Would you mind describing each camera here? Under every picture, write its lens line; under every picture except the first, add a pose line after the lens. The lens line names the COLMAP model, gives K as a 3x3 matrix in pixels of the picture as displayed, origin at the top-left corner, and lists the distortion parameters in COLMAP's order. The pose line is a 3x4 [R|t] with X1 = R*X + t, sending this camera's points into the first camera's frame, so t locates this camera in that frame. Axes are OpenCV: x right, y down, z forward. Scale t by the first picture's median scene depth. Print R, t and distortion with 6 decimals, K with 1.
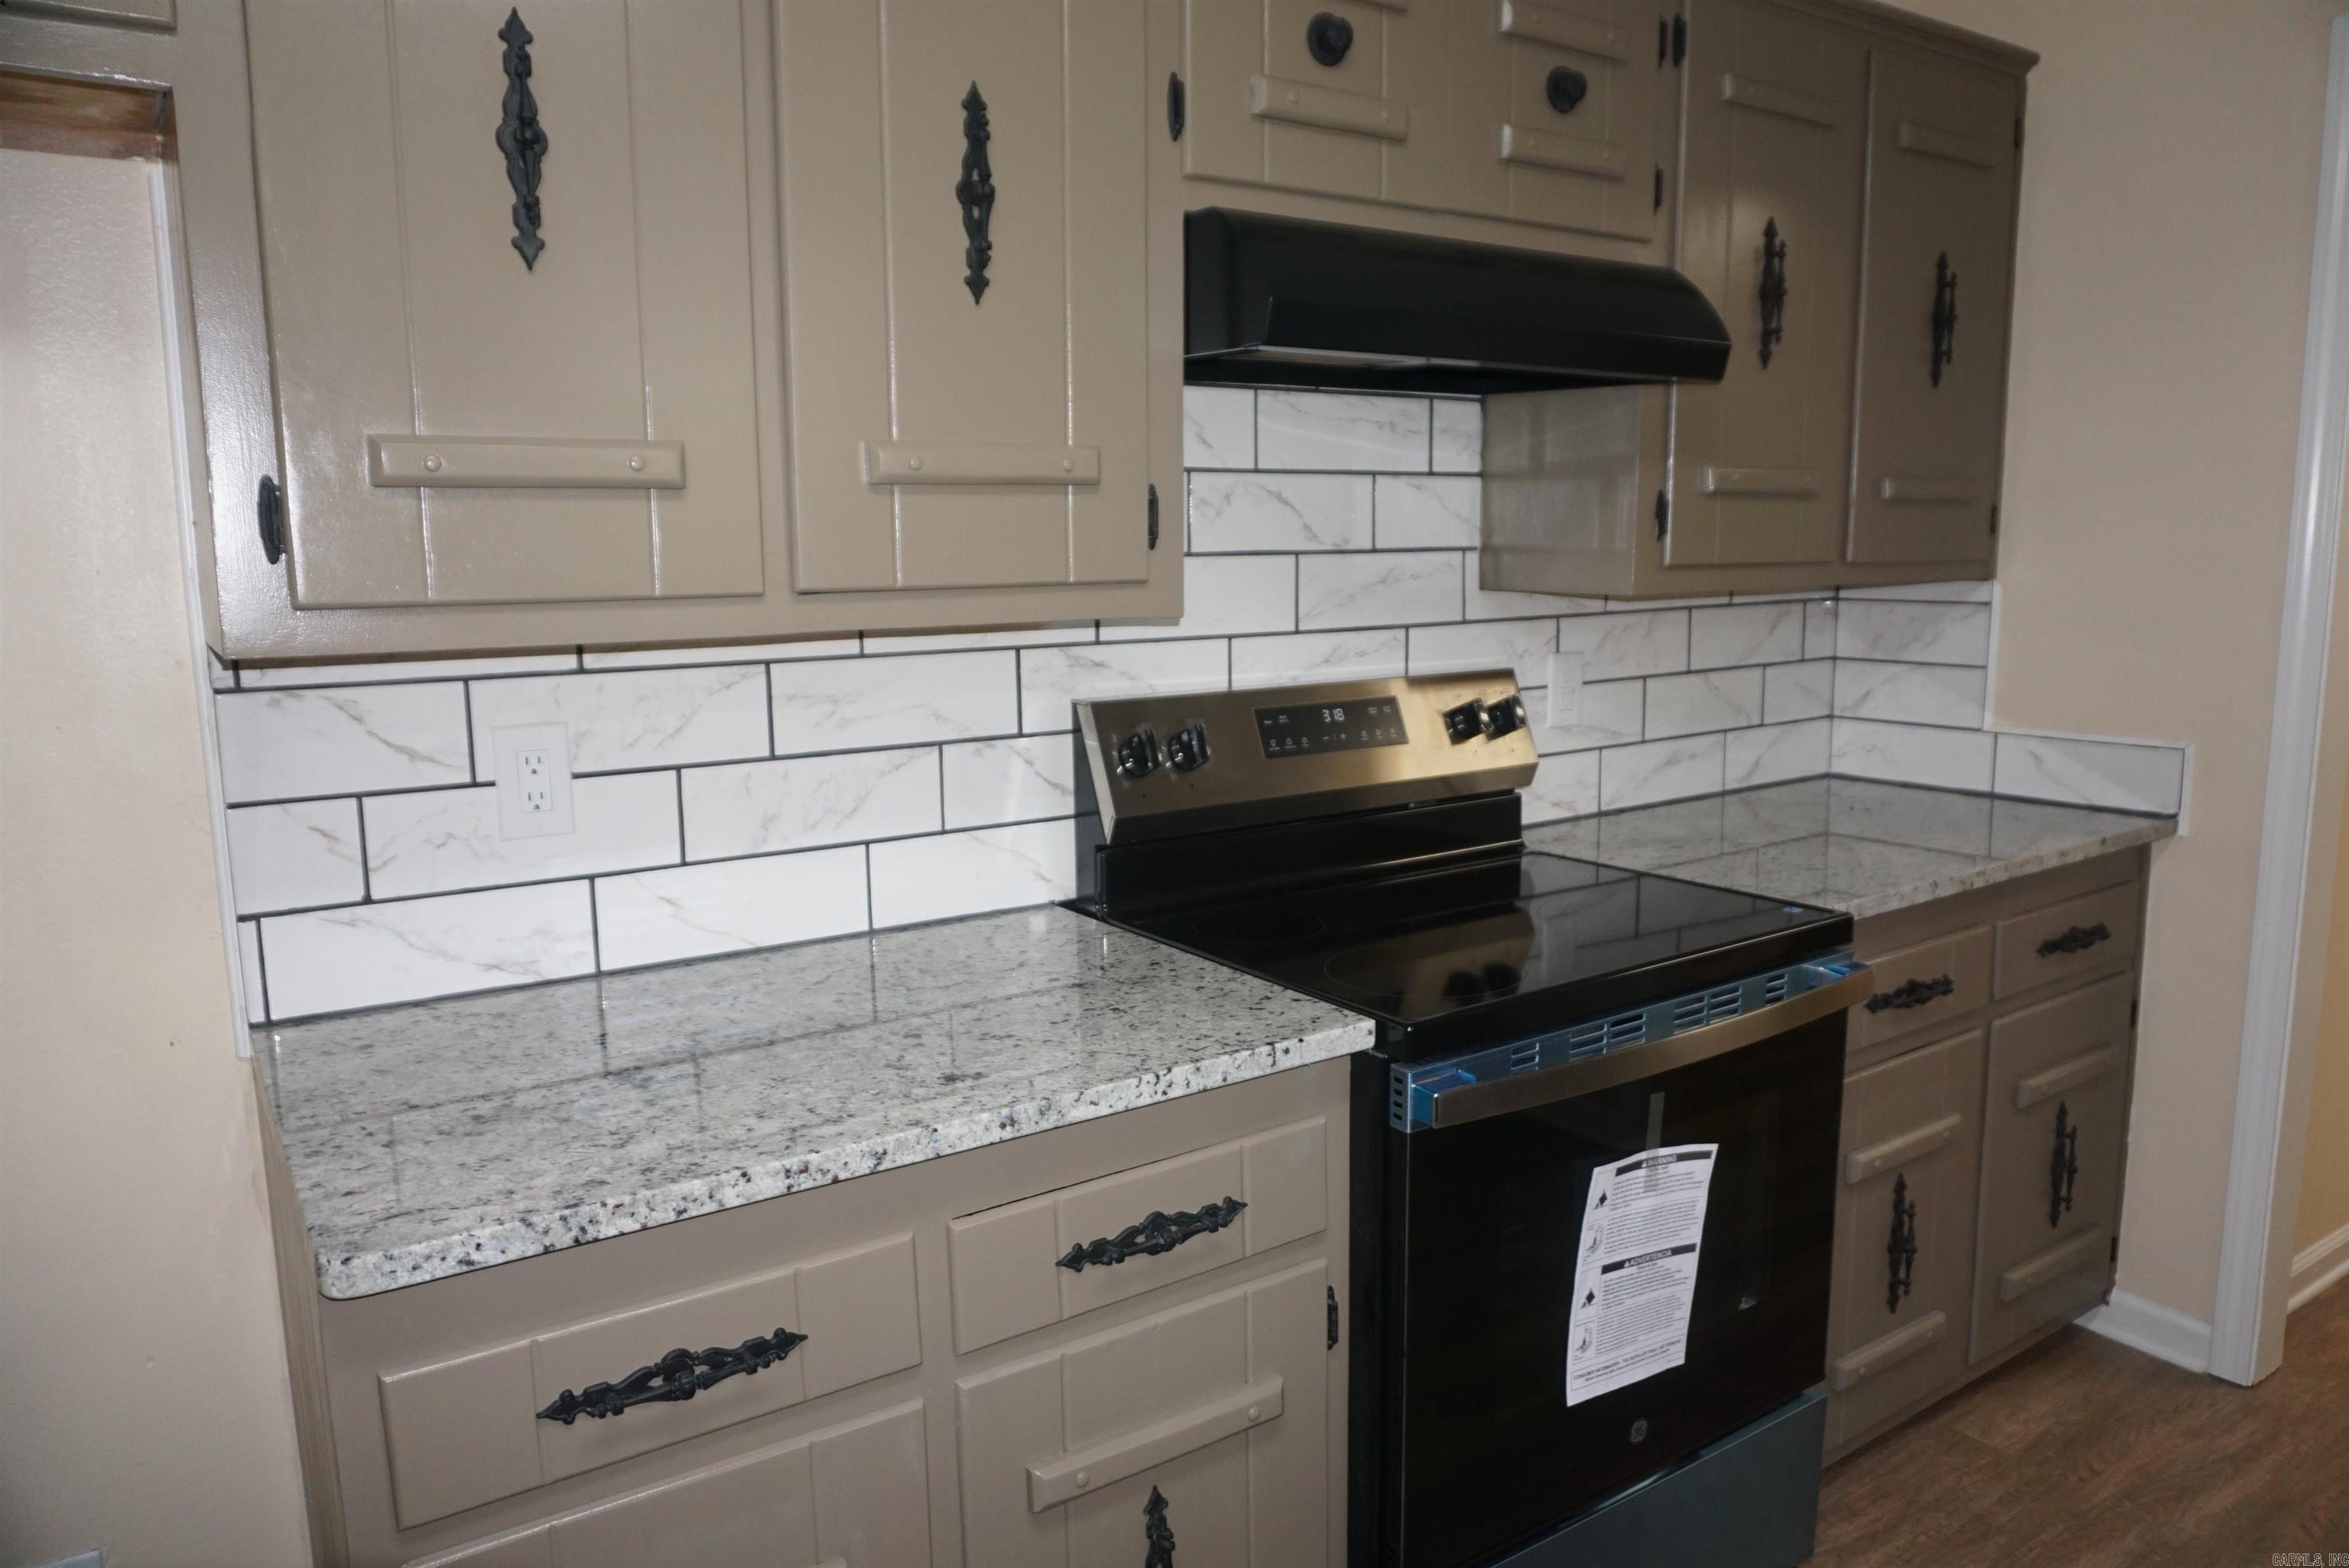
lens RADIAL K [[1591.7, 0, 1162.4], [0, 1591.7, 779.6], [0, 0, 1]] dist [-0.040799, 0.039075]
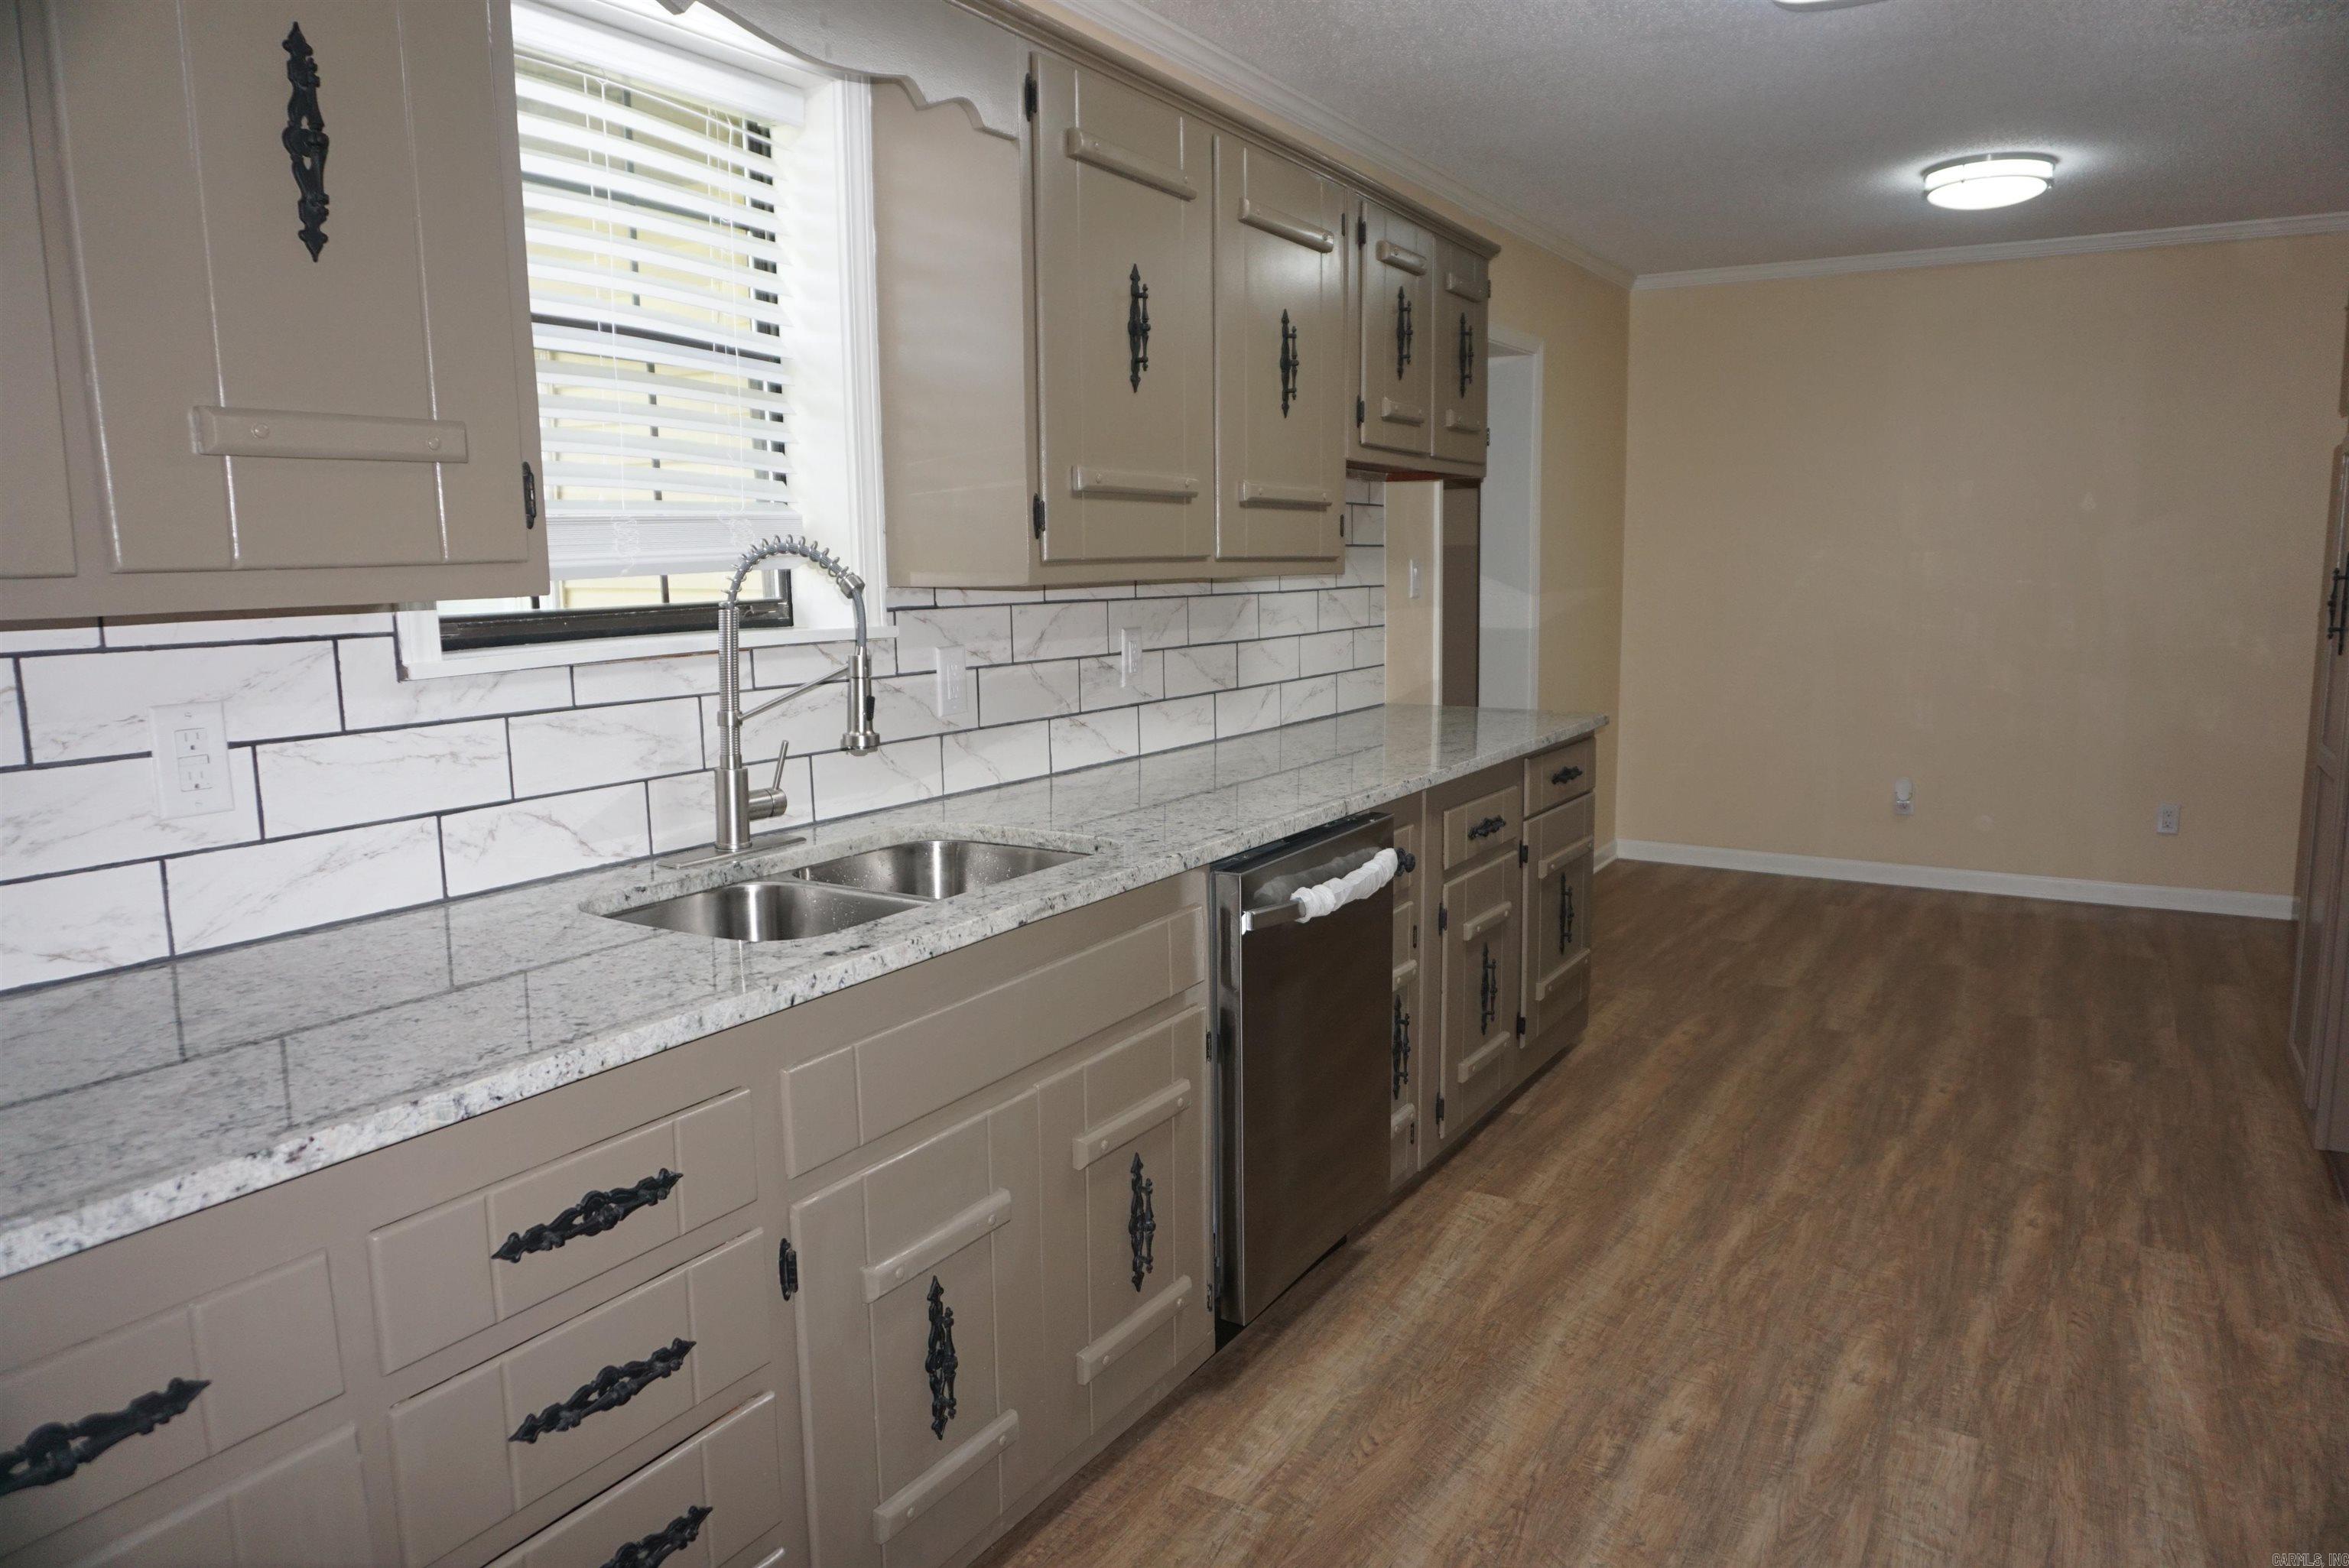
lens RADIAL K [[1591.7, 0, 1181.0], [0, 1591.7, 780.6], [0, 0, 1]] dist [-0.040799, 0.039075]
pose [[0.897652, -0.044807, 0.438421, -0.098526], [0.041356, 0.998993, 0.017423, 0.010335], [-0.438760, 0.002491, 0.898601, -0.064683]]
